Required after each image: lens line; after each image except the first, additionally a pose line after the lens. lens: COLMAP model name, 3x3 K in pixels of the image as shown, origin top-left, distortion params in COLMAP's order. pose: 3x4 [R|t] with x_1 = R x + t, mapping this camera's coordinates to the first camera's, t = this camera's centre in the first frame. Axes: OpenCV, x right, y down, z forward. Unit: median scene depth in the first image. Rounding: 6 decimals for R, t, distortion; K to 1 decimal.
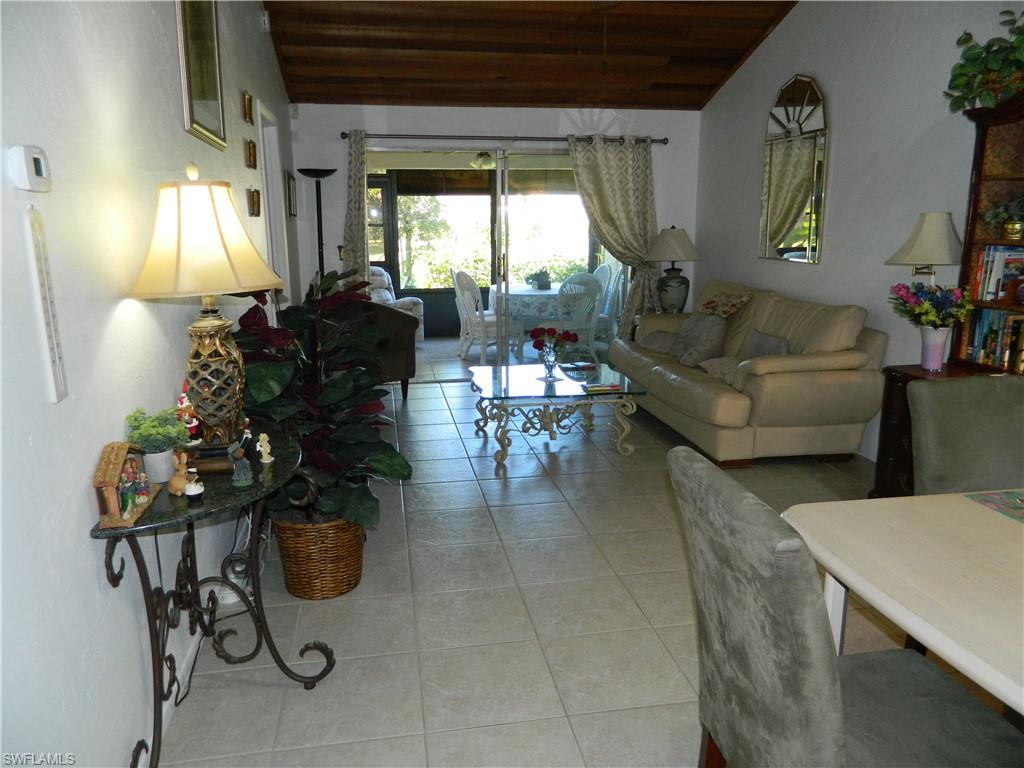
lens RADIAL K [[759.4, 0, 511.8], [0, 759.4, 385.0], [0, 0, 1]] dist [0.000756, 0.003116]
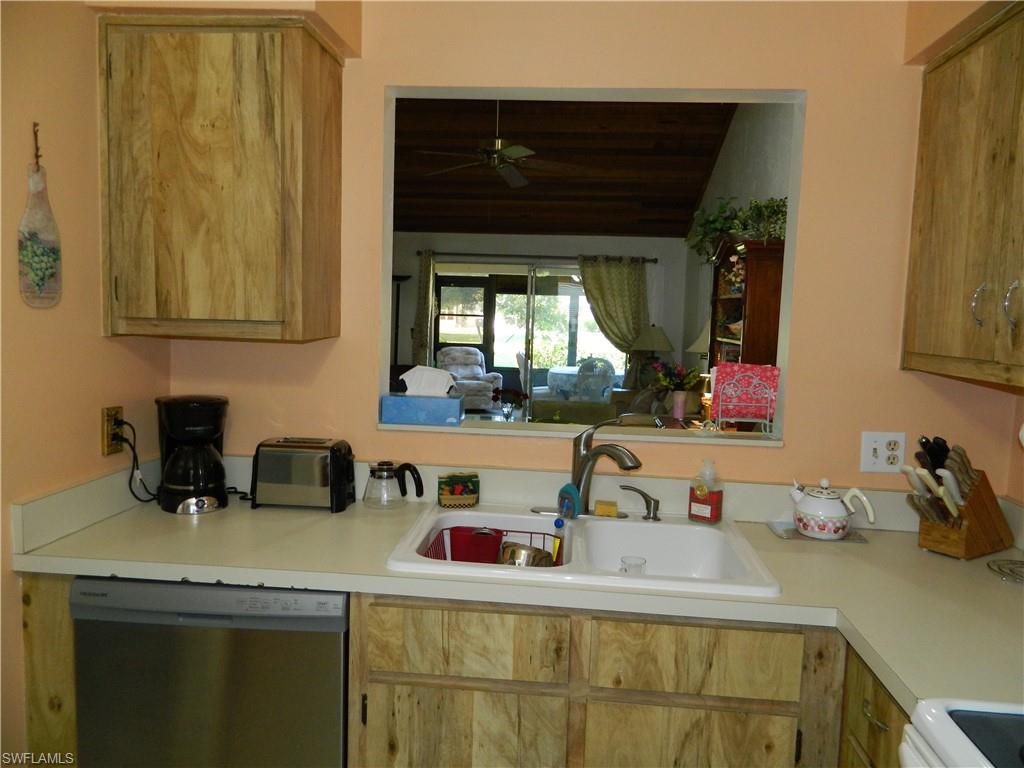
lens RADIAL K [[759.4, 0, 513.1], [0, 759.4, 382.9], [0, 0, 1]] dist [0.000756, 0.003116]
pose [[0.963700, 0.062180, -0.259647, 0.316696], [-0.093846, 0.989335, -0.111392, 0.055556], [0.249951, 0.131715, 0.959258, -0.286914]]
